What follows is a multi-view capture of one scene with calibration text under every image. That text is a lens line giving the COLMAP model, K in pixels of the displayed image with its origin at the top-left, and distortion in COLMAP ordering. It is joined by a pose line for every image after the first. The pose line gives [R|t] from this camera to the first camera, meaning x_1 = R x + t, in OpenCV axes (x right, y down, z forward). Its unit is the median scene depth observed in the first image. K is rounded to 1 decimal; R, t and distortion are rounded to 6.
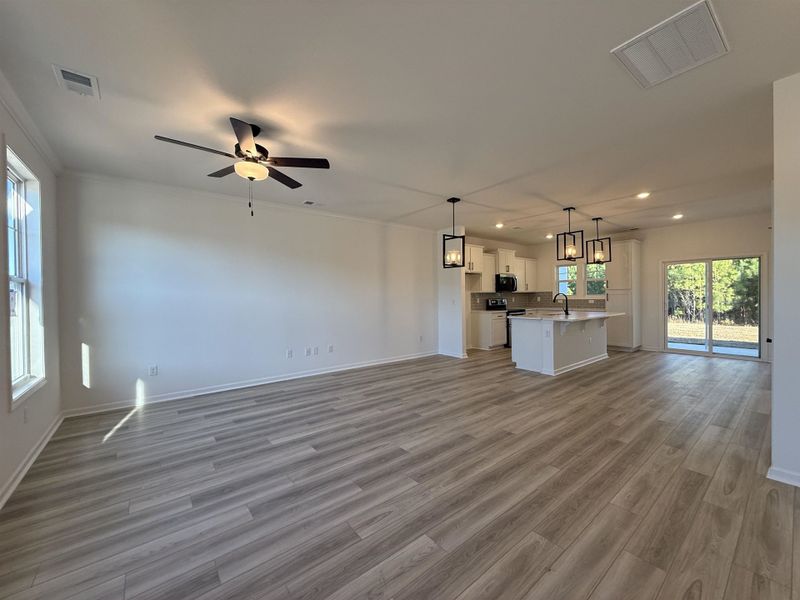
lens RADIAL K [[321.2, 0, 399.9], [0, 321.2, 298.3], [0, 0, 1]] dist [0.000520, 0.000607]
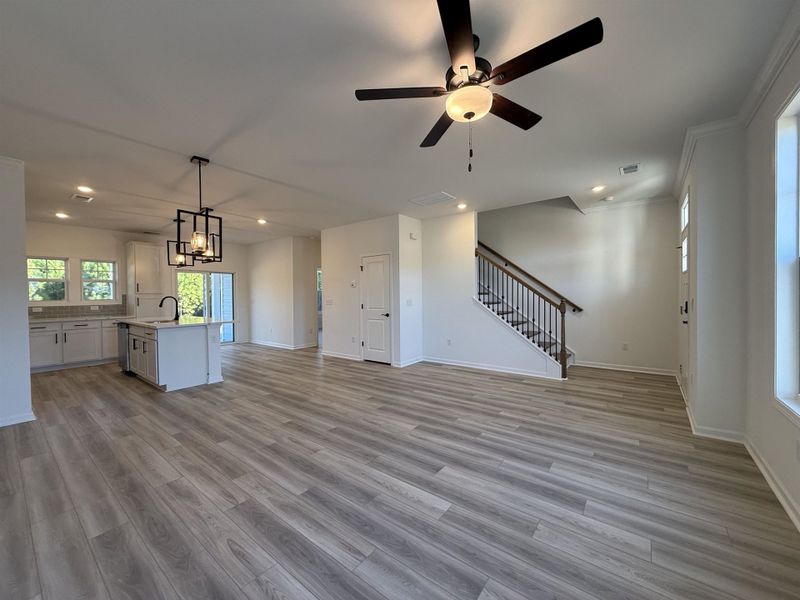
lens RADIAL K [[321.2, 0, 397.7], [0, 321.2, 300.4], [0, 0, 1]] dist [0.000520, 0.000607]
pose [[-0.246628, 0.004195, 0.969101, -0.599729], [0.019392, 0.999812, 0.000608, 0.007682], [-0.968916, 0.018943, -0.246663, 0.735682]]
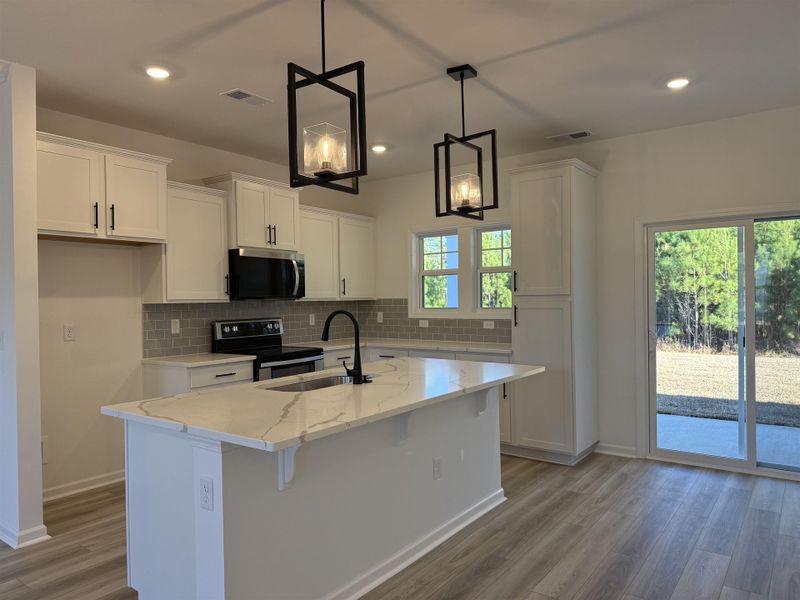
lens RADIAL K [[551.4, 0, 404.8], [0, 551.4, 296.6], [0, 0, 1]] dist [0.003093, -0.005460]
pose [[0.965971, 0.001937, 0.258644, 0.526027], [0.001684, 0.999904, -0.013777, -0.025384], [-0.258646, 0.013743, 0.965874, 0.619612]]
